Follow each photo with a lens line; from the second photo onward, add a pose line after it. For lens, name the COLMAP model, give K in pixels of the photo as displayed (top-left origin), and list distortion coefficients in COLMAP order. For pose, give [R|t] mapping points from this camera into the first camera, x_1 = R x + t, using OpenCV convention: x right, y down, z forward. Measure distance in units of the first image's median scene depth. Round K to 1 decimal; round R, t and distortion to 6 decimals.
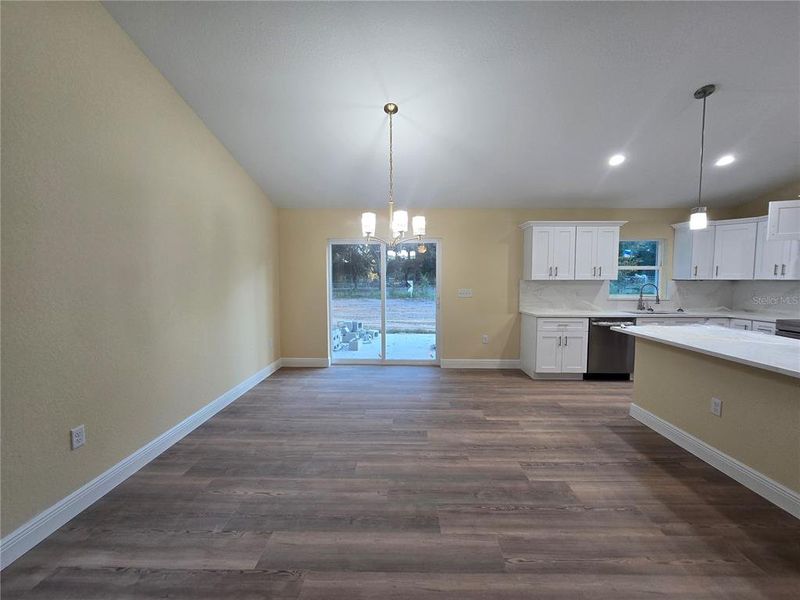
lens RADIAL K [[329.5, 0, 399.9], [0, 329.5, 297.4], [0, 0, 1]] dist [-0.000359, -0.000085]
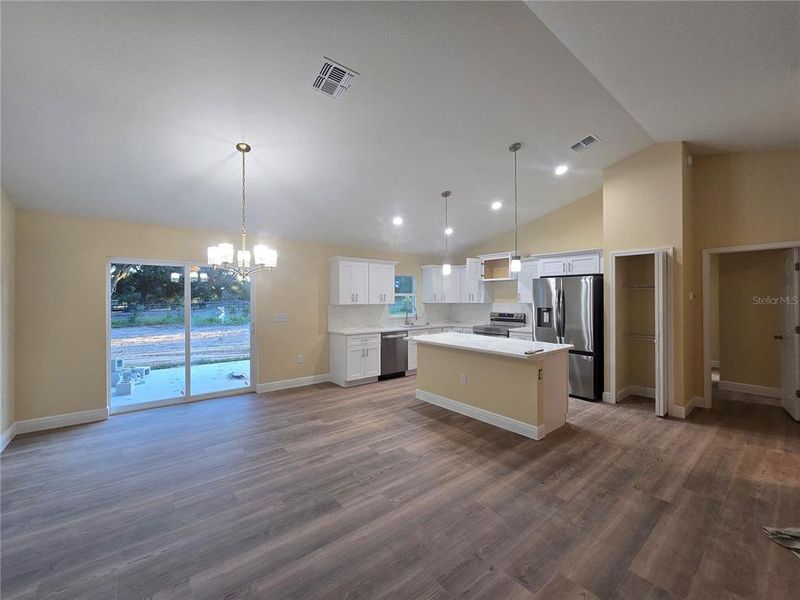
lens RADIAL K [[329.5, 0, 399.9], [0, 329.5, 297.4], [0, 0, 1]] dist [-0.000359, -0.000085]
pose [[0.766680, 0.000498, 0.642029, -0.269217], [0.040480, 0.997973, -0.049113, -0.014914], [-0.640752, 0.063643, 0.765106, -0.088495]]
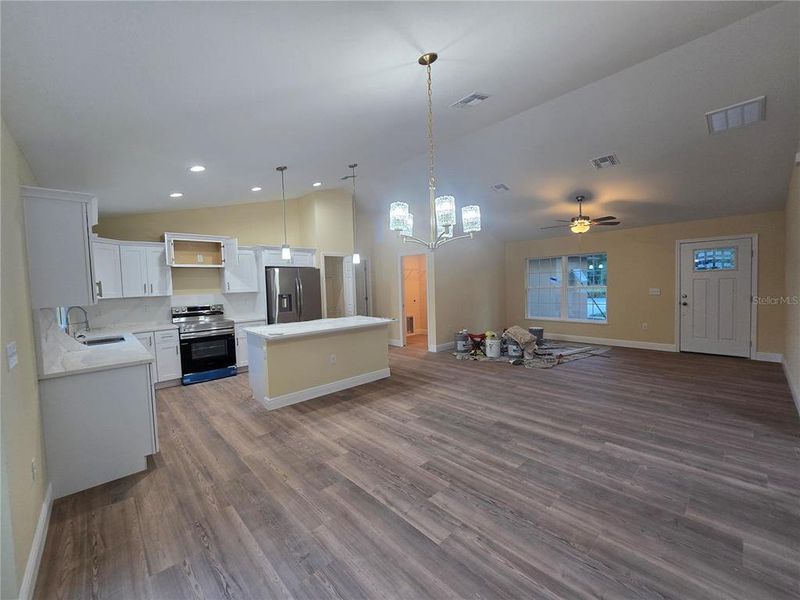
lens RADIAL K [[329.5, 0, 399.9], [0, 329.5, 297.4], [0, 0, 1]] dist [-0.000359, -0.000085]
pose [[-0.694961, -0.010418, 0.718972, -0.424680], [0.071986, 0.993864, 0.083984, -0.096824], [-0.715435, 0.110121, -0.689946, 1.334900]]
